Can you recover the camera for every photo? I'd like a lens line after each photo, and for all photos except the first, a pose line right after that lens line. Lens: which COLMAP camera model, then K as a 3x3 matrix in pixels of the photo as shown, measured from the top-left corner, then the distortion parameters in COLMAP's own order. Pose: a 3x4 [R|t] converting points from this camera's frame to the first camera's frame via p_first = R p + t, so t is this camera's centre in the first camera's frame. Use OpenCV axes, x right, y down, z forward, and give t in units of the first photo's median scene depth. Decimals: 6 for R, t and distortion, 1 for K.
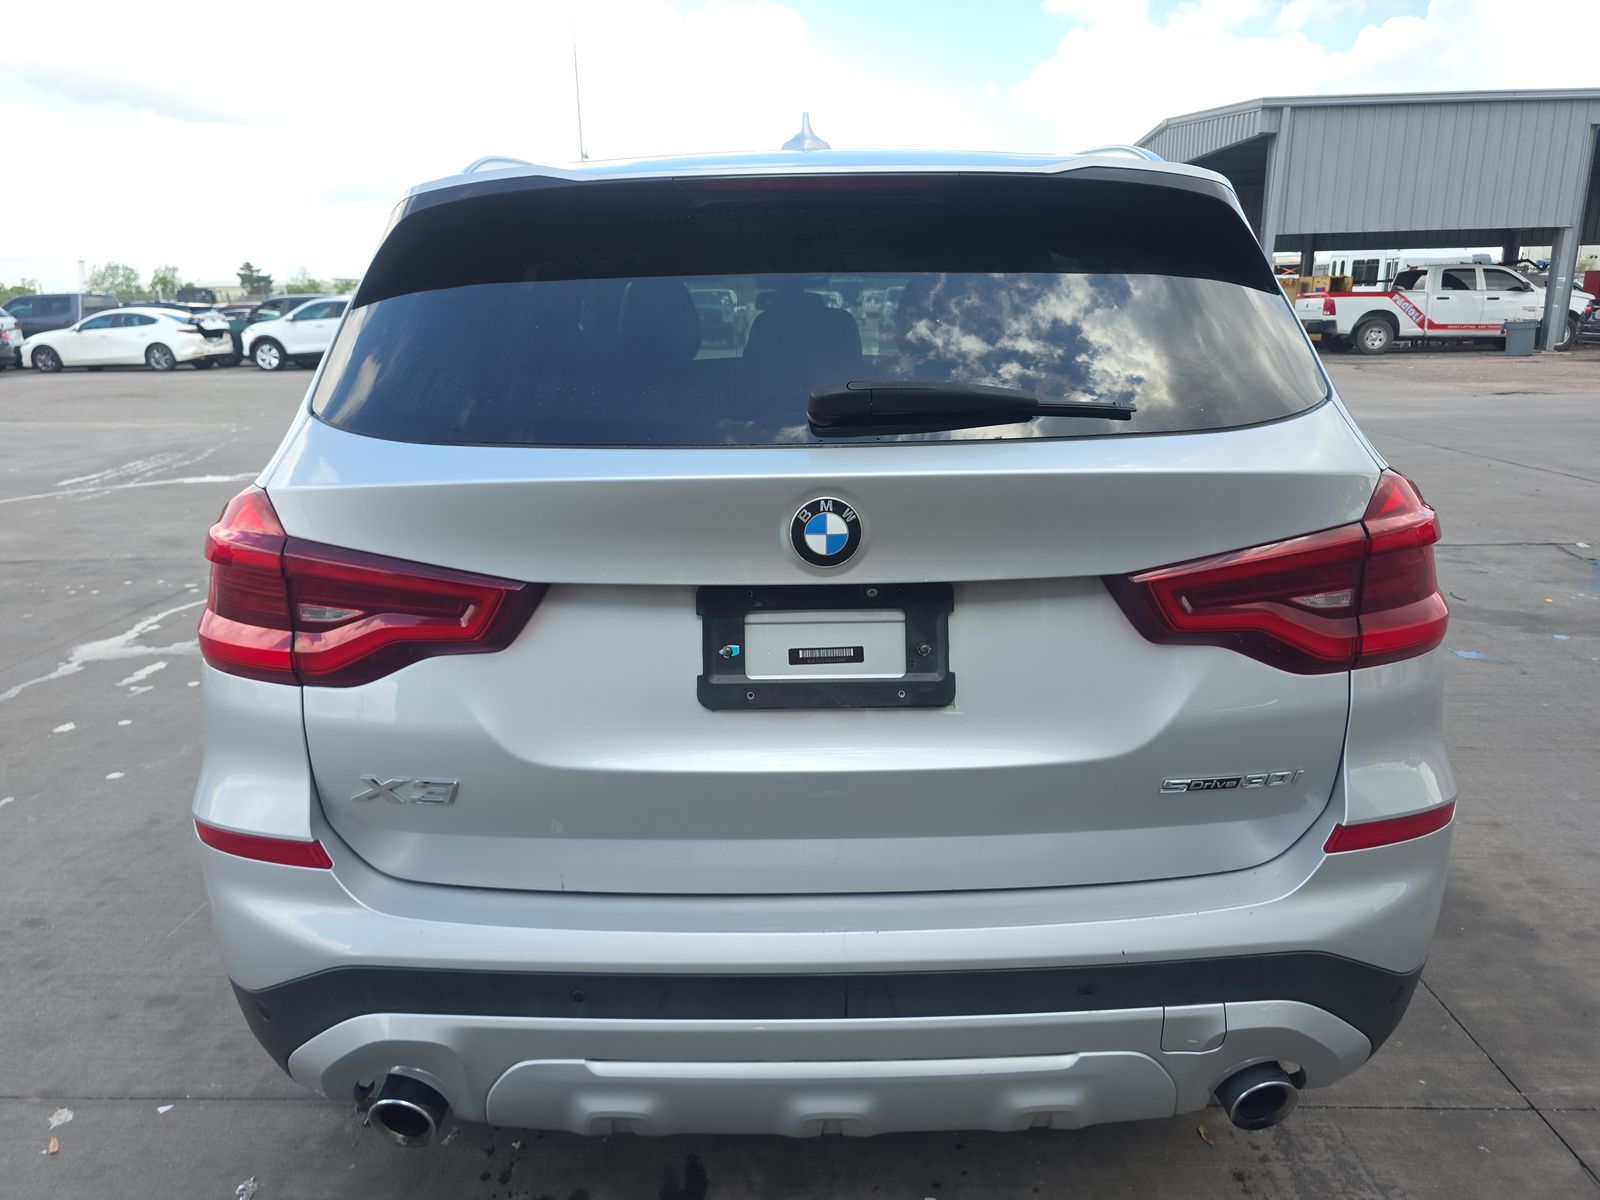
lens RADIAL K [[1137.3, 0, 778.7], [0, 1137.3, 595.2], [0, 0, 1]] dist [0.005595, 0.002121]
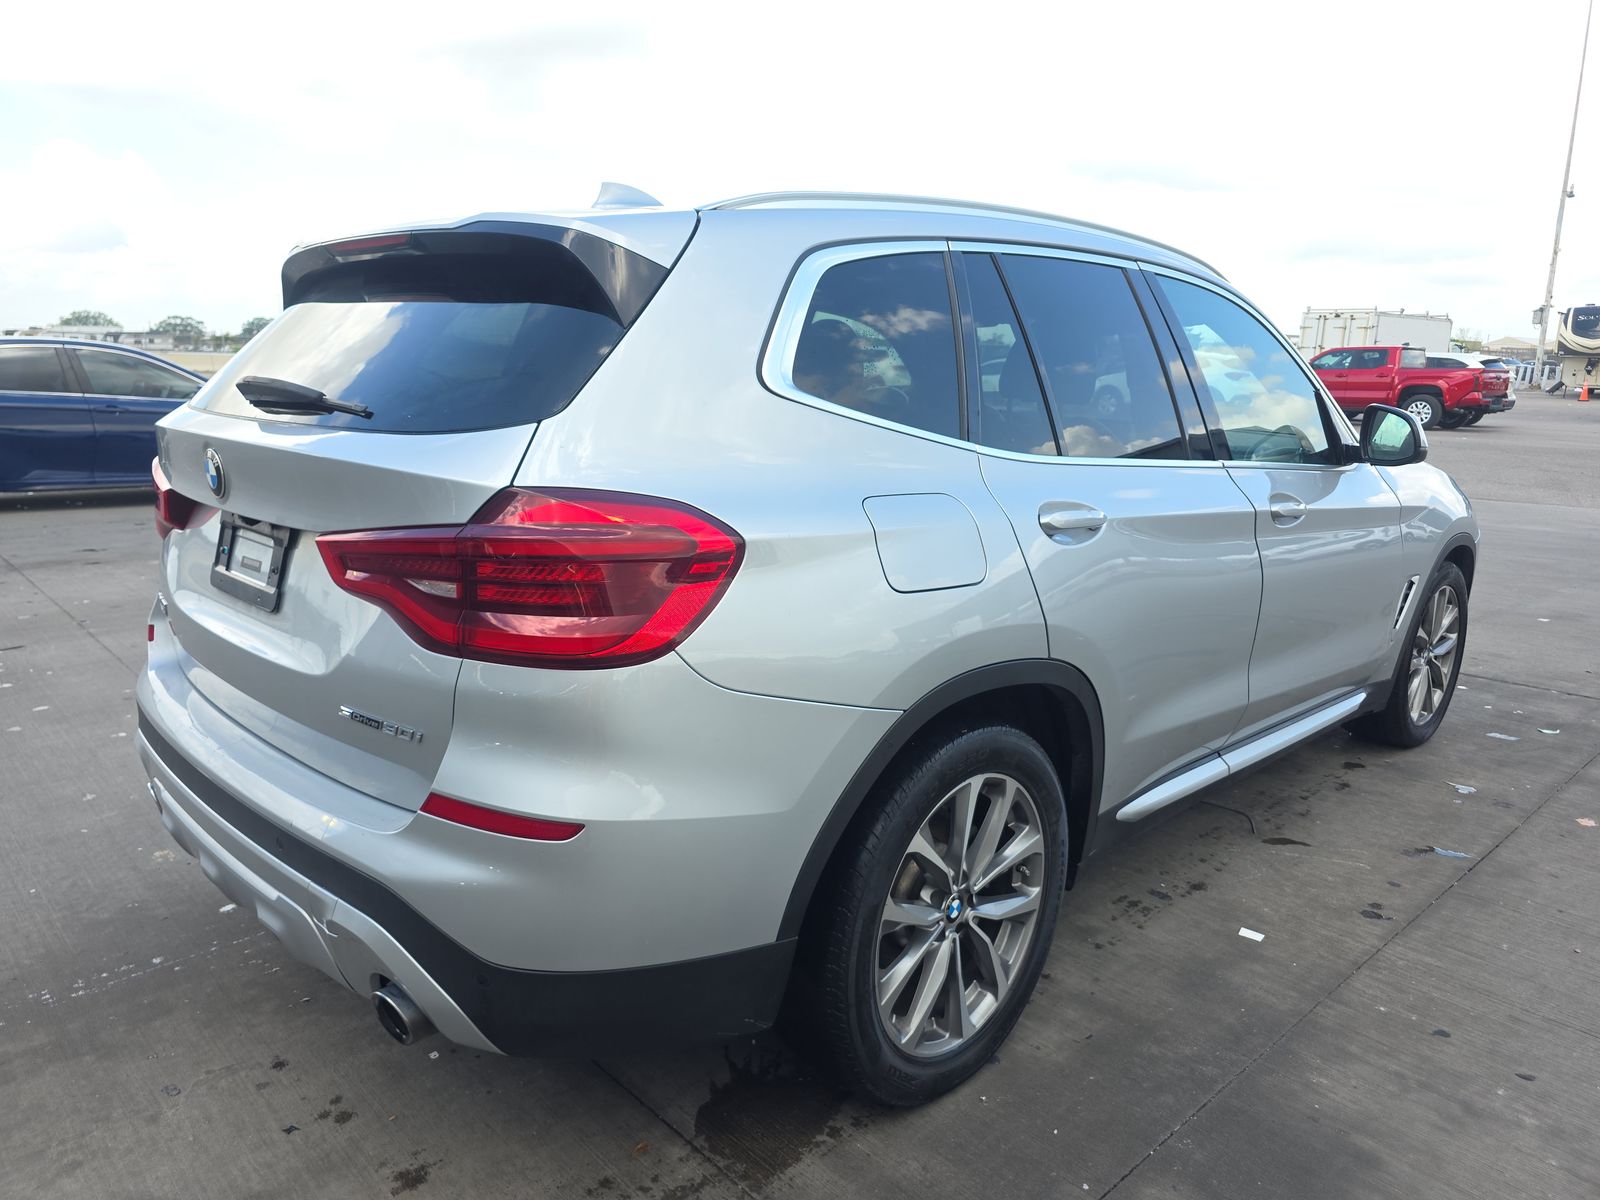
lens RADIAL K [[1137.3, 0, 778.7], [0, 1137.3, 595.2], [0, 0, 1]] dist [0.005595, 0.002121]
pose [[0.688219, 0.171217, -0.705010, 1.467684], [-0.204585, 0.978117, 0.037831, -0.098652], [0.696060, 0.118198, 0.708188, 0.412813]]
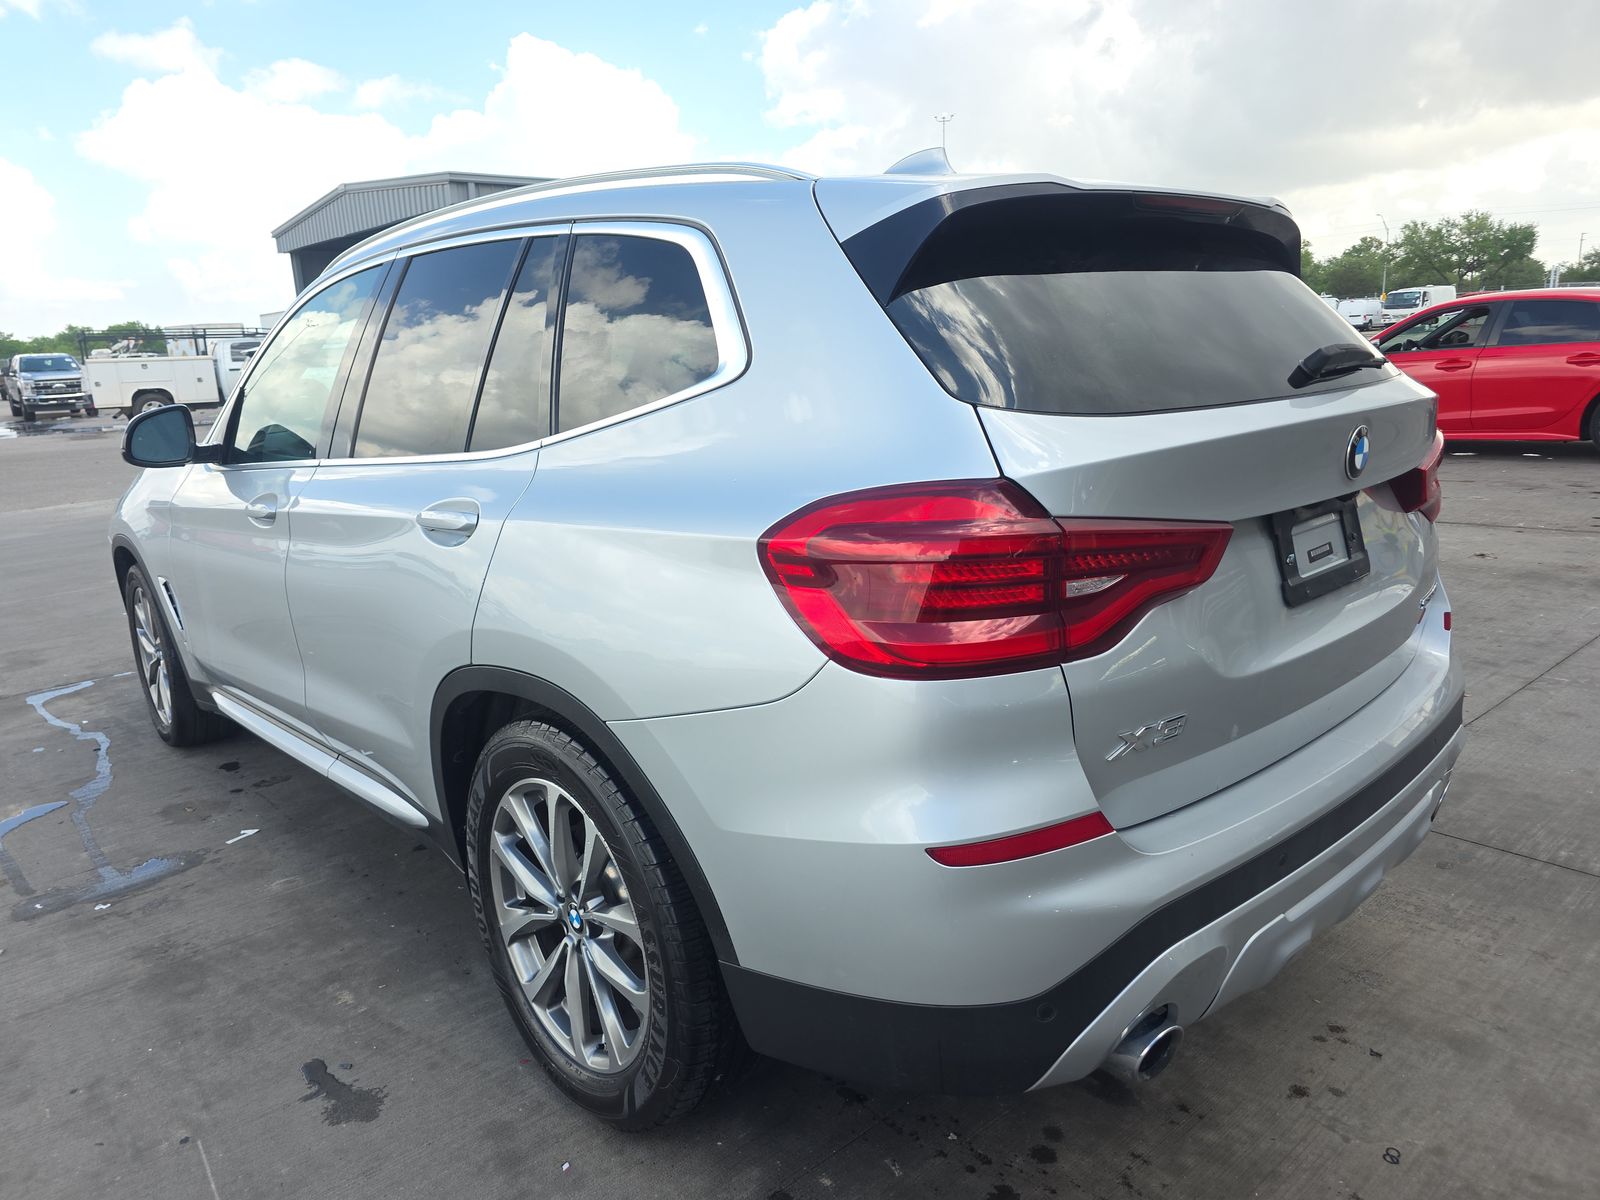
lens RADIAL K [[1137.3, 0, 778.7], [0, 1137.3, 595.2], [0, 0, 1]] dist [0.005595, 0.002121]
pose [[0.726132, -0.162199, 0.668149, -1.273951], [0.199268, 0.979714, 0.021273, -0.052409], [-0.658046, 0.117694, 0.743723, 0.402362]]
